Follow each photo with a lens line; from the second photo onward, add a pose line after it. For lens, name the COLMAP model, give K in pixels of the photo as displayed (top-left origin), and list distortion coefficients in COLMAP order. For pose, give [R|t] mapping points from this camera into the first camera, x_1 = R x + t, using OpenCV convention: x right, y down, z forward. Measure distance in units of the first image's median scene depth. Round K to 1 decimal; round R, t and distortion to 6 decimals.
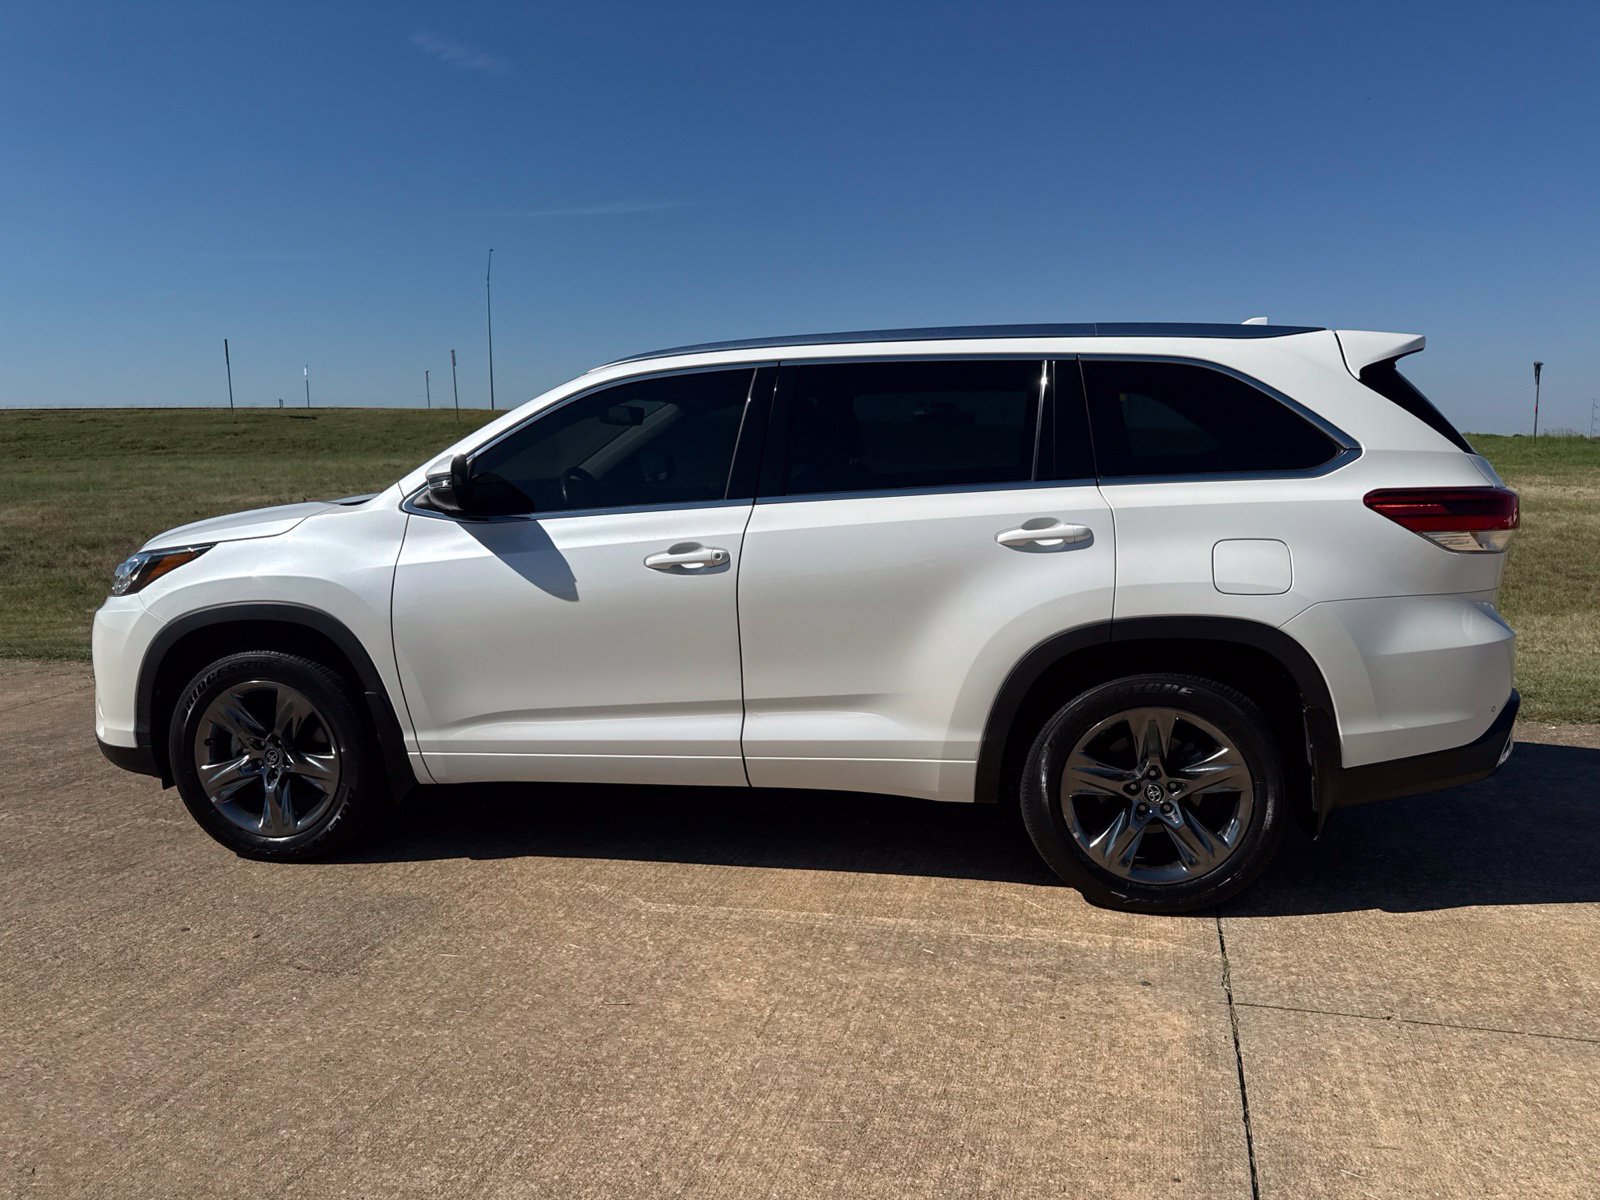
lens RADIAL K [[1142.6, 0, 792.2], [0, 1142.6, 591.9], [0, 0, 1]] dist [0.029554, -0.038571]
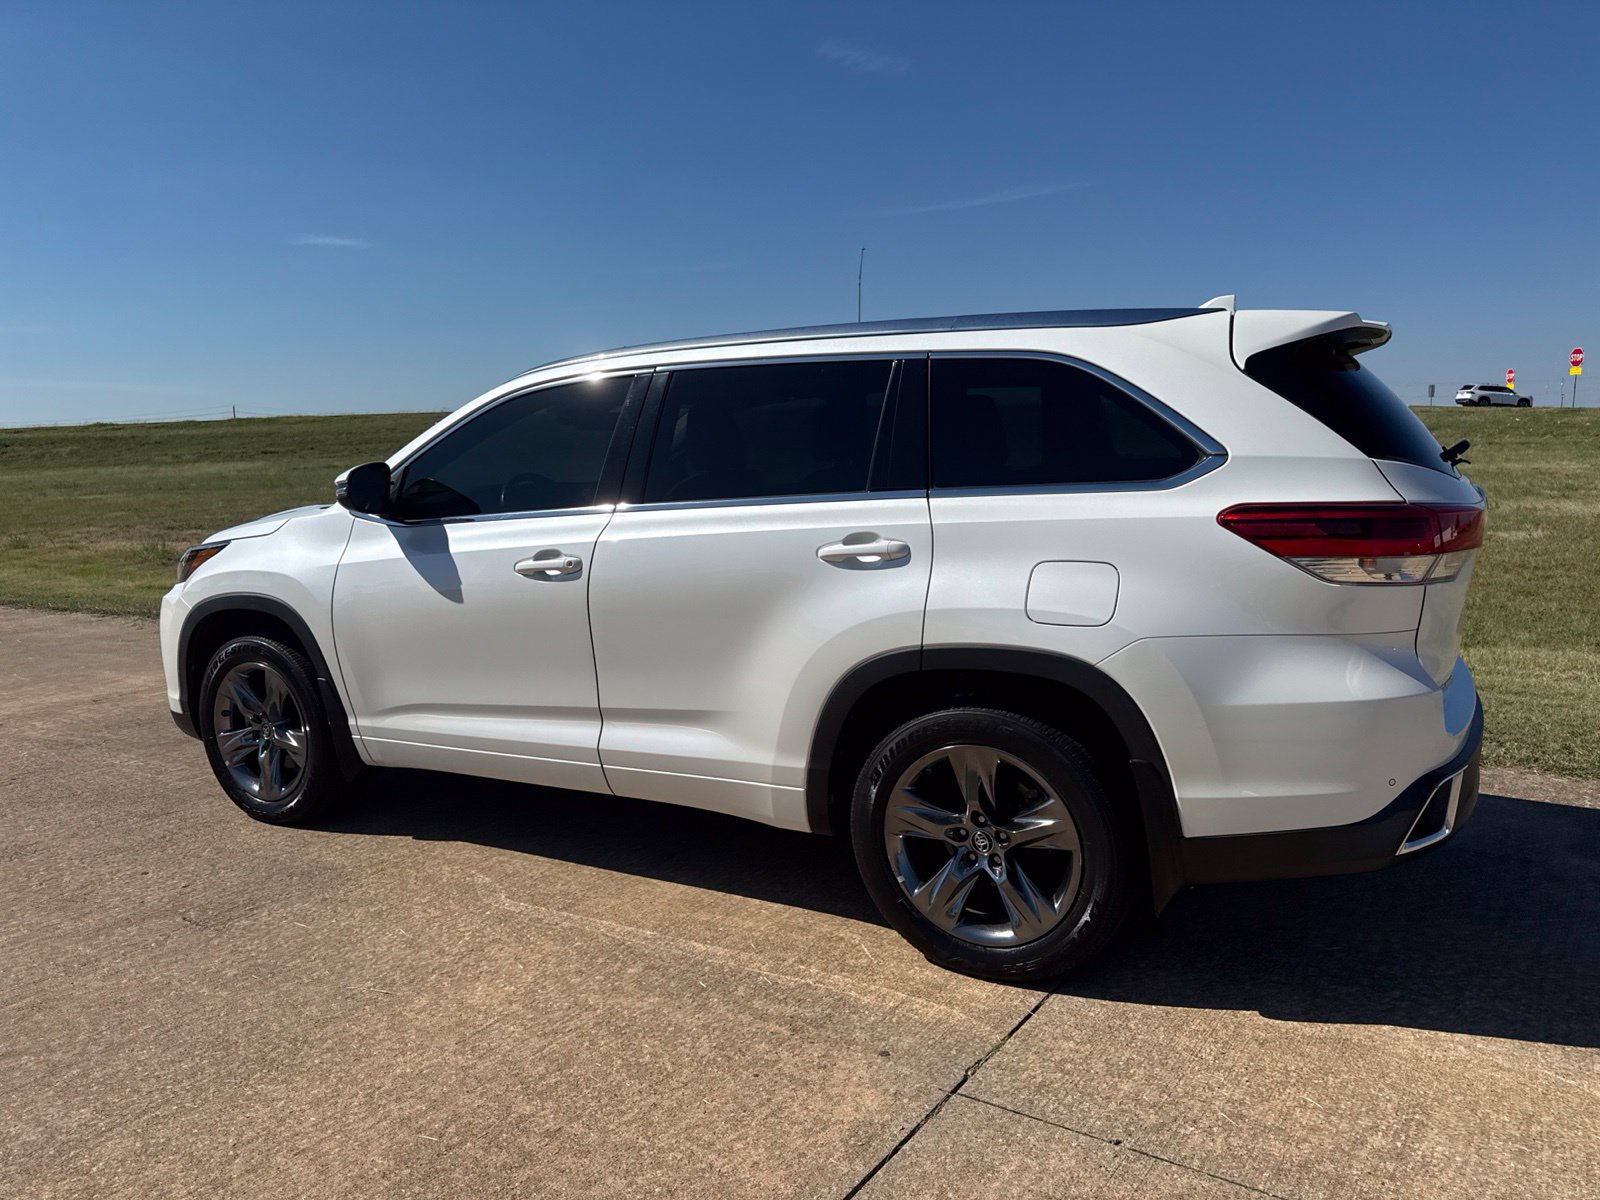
lens RADIAL K [[1142.6, 0, 792.6], [0, 1142.6, 593.3], [0, 0, 1]] dist [0.029554, -0.038571]
pose [[0.945242, 0.033436, -0.324653, 0.452587], [-0.030227, 0.999432, 0.014925, -0.026523], [0.324968, -0.004295, 0.945715, 0.111667]]
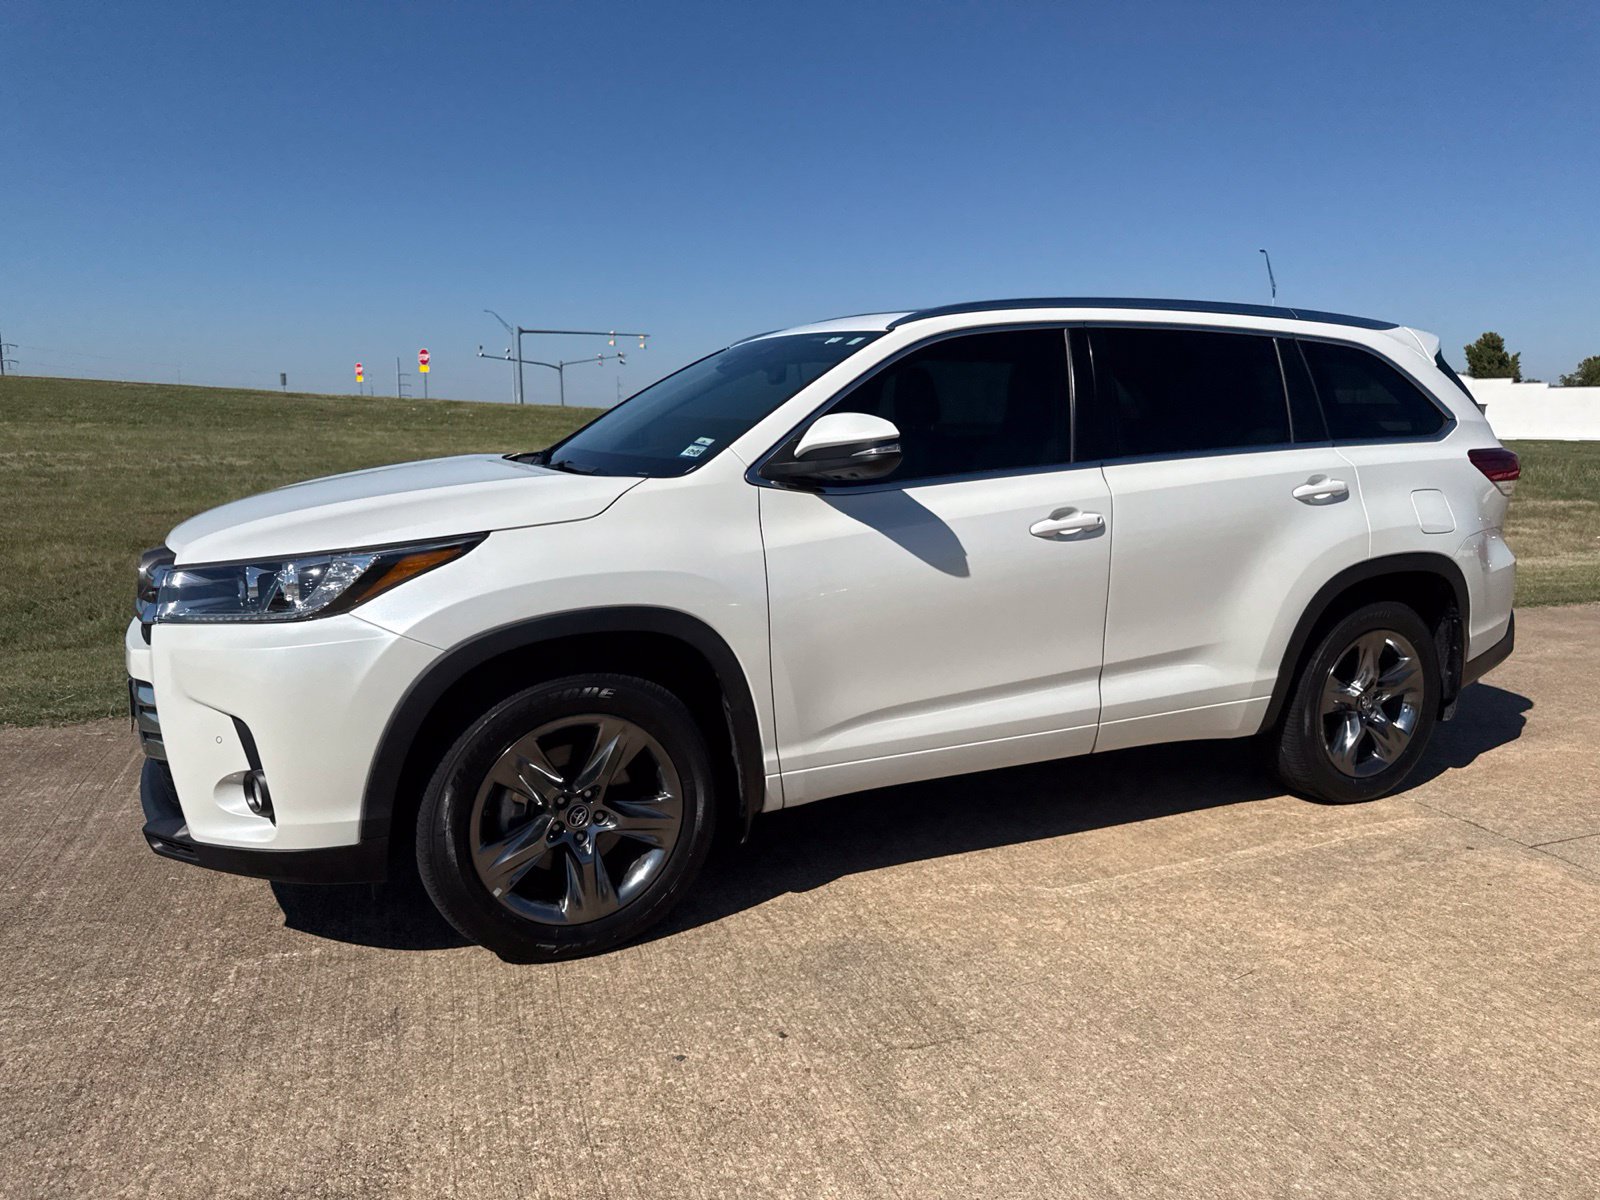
lens RADIAL K [[1142.6, 0, 794.5], [0, 1142.6, 591.2], [0, 0, 1]] dist [0.029554, -0.038571]
pose [[0.813732, -0.072539, 0.576697, -0.853905], [0.060438, 0.997363, 0.040172, -0.026392], [-0.578090, 0.002165, 0.815970, 0.355656]]
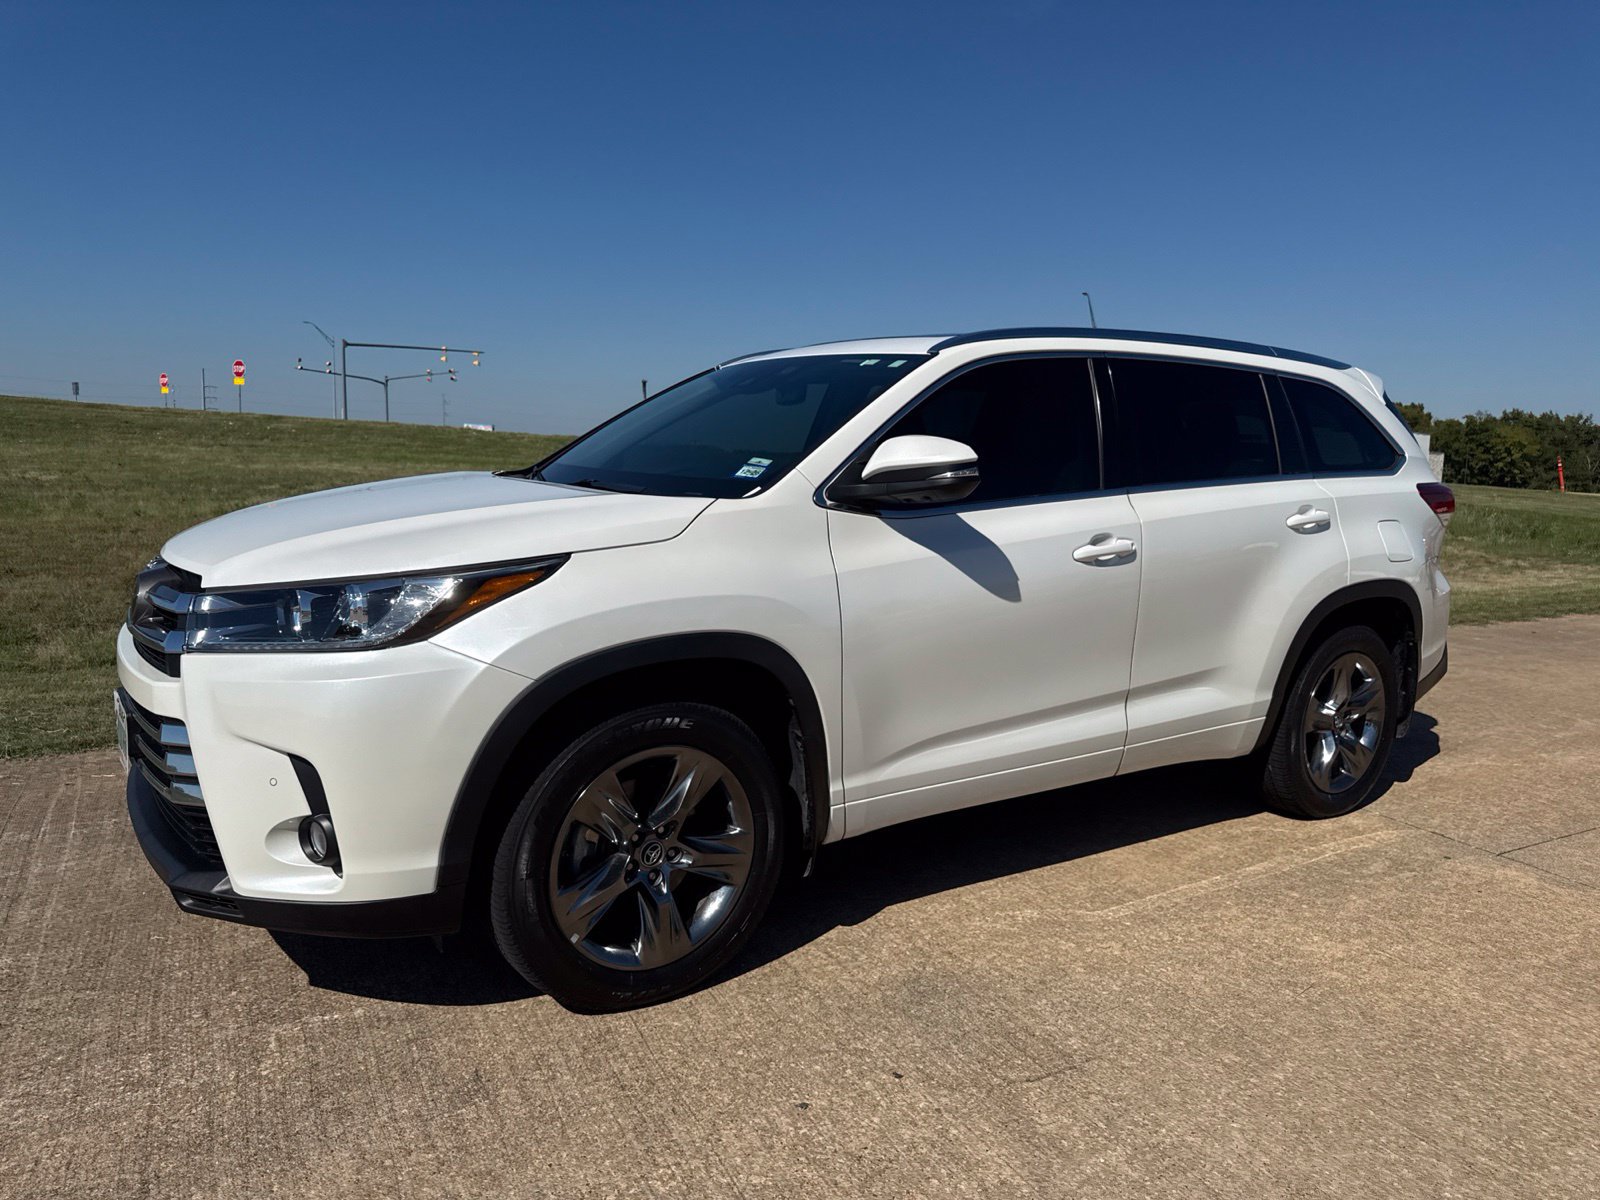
lens RADIAL K [[1142.6, 0, 796.0], [0, 1142.6, 599.2], [0, 0, 1]] dist [0.029554, -0.038571]
pose [[0.720517, -0.062838, 0.690585, -0.976256], [0.054815, 0.997931, 0.033614, -0.035477], [-0.691268, 0.013635, 0.722470, 0.487712]]
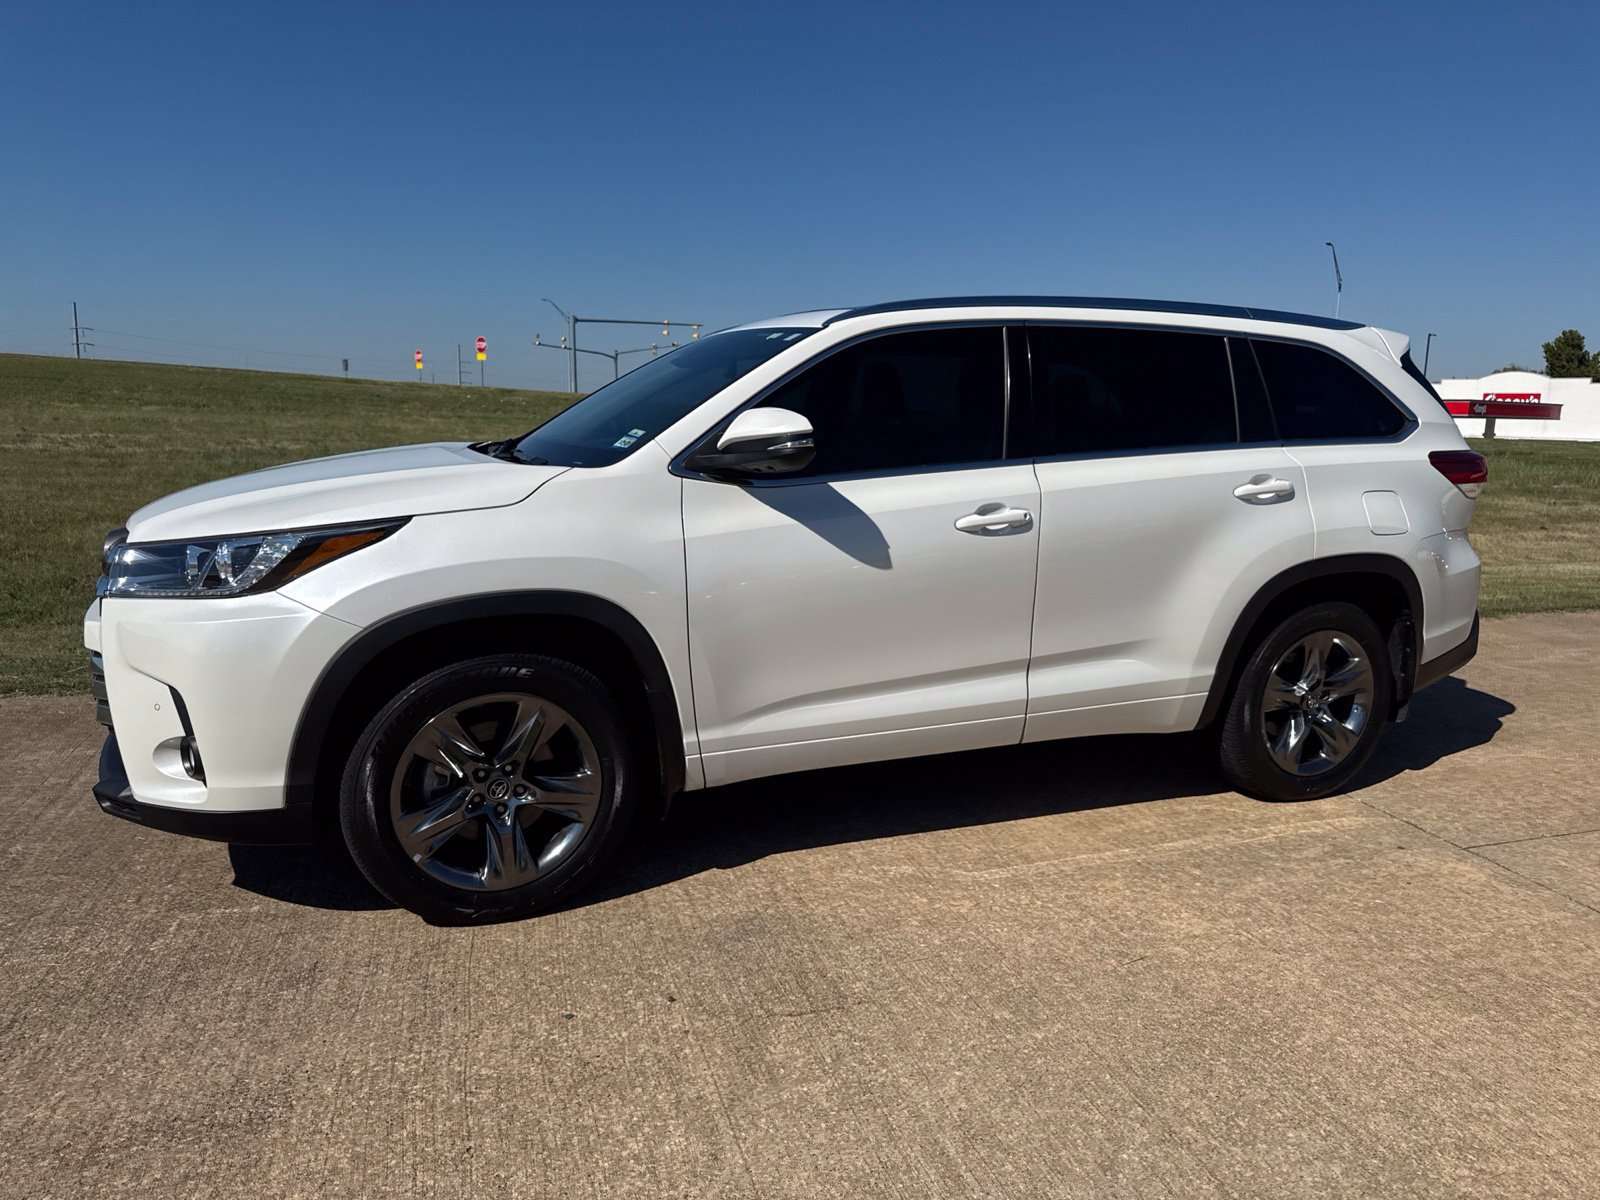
lens RADIAL K [[1142.6, 0, 794.3], [0, 1142.6, 603.3], [0, 0, 1]] dist [0.029554, -0.038571]
pose [[0.841113, -0.065765, 0.536845, -0.783805], [0.042655, 0.997554, 0.055374, -0.019509], [-0.539174, -0.023677, 0.841861, 0.269855]]
